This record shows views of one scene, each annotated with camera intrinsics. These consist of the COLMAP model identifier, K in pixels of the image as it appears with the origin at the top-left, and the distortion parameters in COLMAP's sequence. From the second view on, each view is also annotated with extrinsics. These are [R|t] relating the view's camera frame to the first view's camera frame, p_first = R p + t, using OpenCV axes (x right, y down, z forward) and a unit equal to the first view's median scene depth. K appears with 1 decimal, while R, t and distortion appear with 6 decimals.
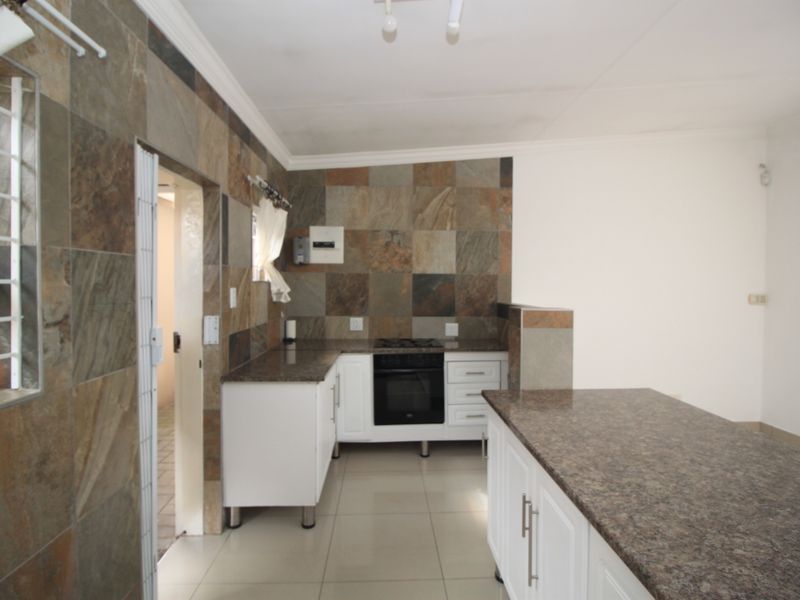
lens RADIAL K [[418.9, 0, 394.8], [0, 418.9, 289.3], [0, 0, 1]] dist [0.002357, -0.012467]
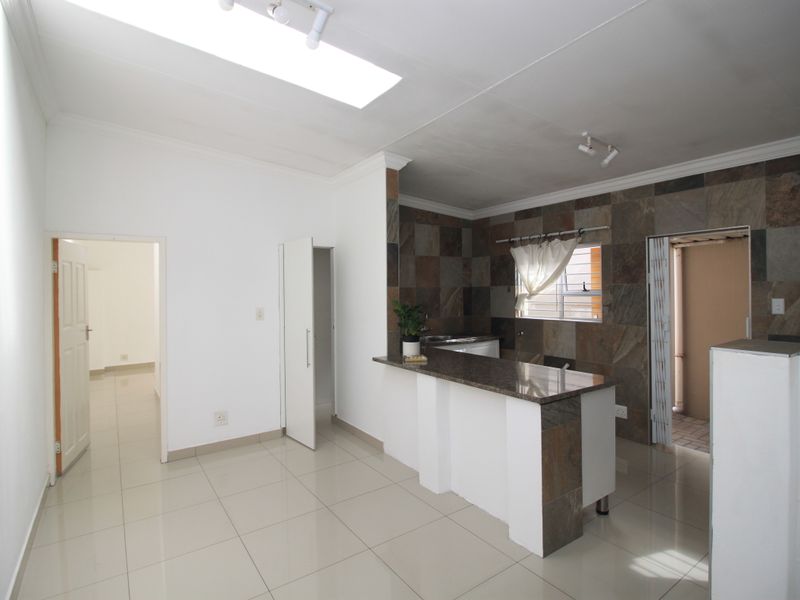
lens RADIAL K [[418.9, 0, 400.2], [0, 418.9, 286.8], [0, 0, 1]] dist [0.002357, -0.012467]
pose [[-0.837523, -0.000457, -0.546402, 0.952924], [-0.001053, 0.999999, 0.000777, -0.029518], [0.546401, 0.001226, -0.837523, 1.087050]]
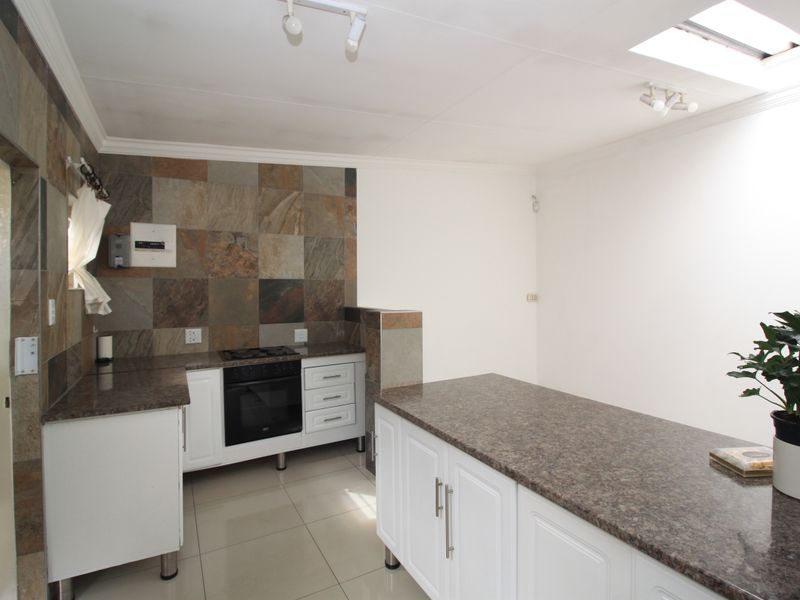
lens RADIAL K [[418.9, 0, 399.6], [0, 418.9, 286.1], [0, 0, 1]] dist [0.002357, -0.012467]
pose [[0.890450, -0.009211, 0.454987, -0.124566], [0.015844, 0.999816, -0.010767, -0.007003], [-0.454804, 0.016796, 0.890433, 0.014633]]
